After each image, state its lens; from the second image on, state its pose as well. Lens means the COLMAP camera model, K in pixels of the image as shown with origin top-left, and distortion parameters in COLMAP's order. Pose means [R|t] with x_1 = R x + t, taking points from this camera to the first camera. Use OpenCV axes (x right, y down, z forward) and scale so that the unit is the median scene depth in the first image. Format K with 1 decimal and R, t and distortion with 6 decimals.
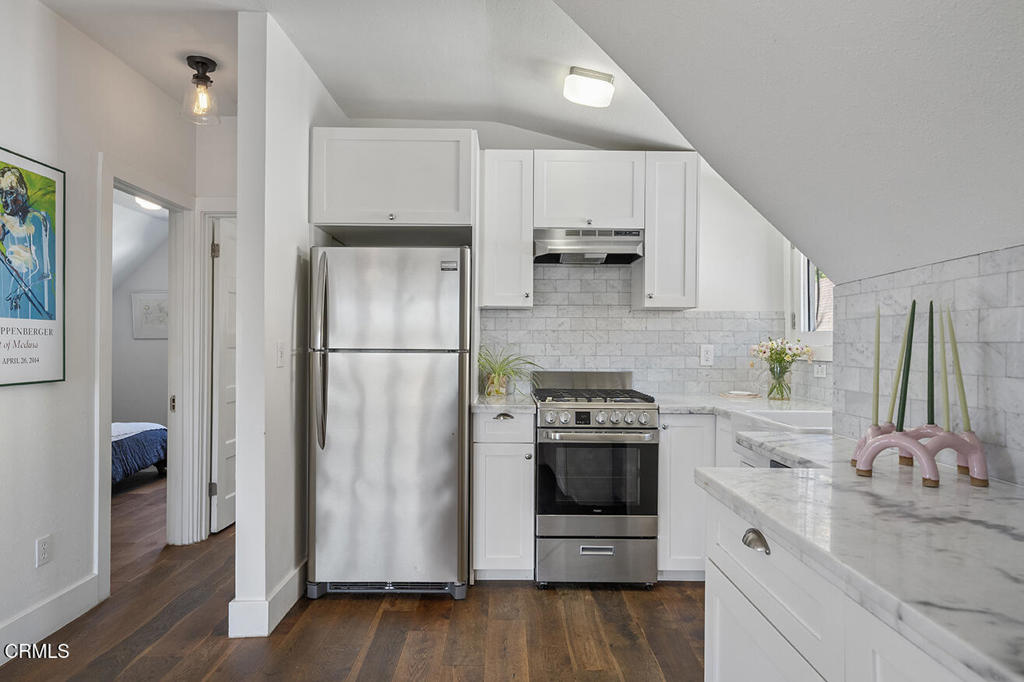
lens RADIAL K [[582.7, 0, 511.7], [0, 582.7, 343.1], [0, 0, 1]] dist [-0.006238, -0.000587]
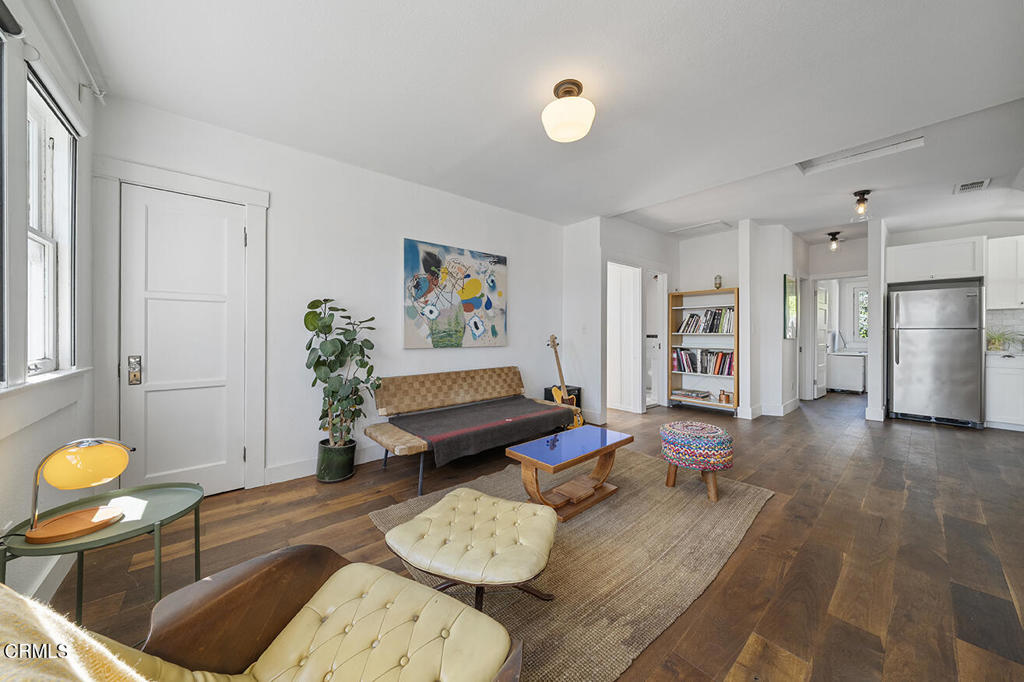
lens RADIAL K [[353.6, 0, 505.0], [0, 353.6, 337.4], [0, 0, 1]] dist [0.000516, -0.000536]
pose [[0.632854, 0.002107, -0.774268, -0.191062], [0.007885, 0.999927, 0.009166, 0.021070], [0.774231, -0.011906, 0.632791, -1.433420]]
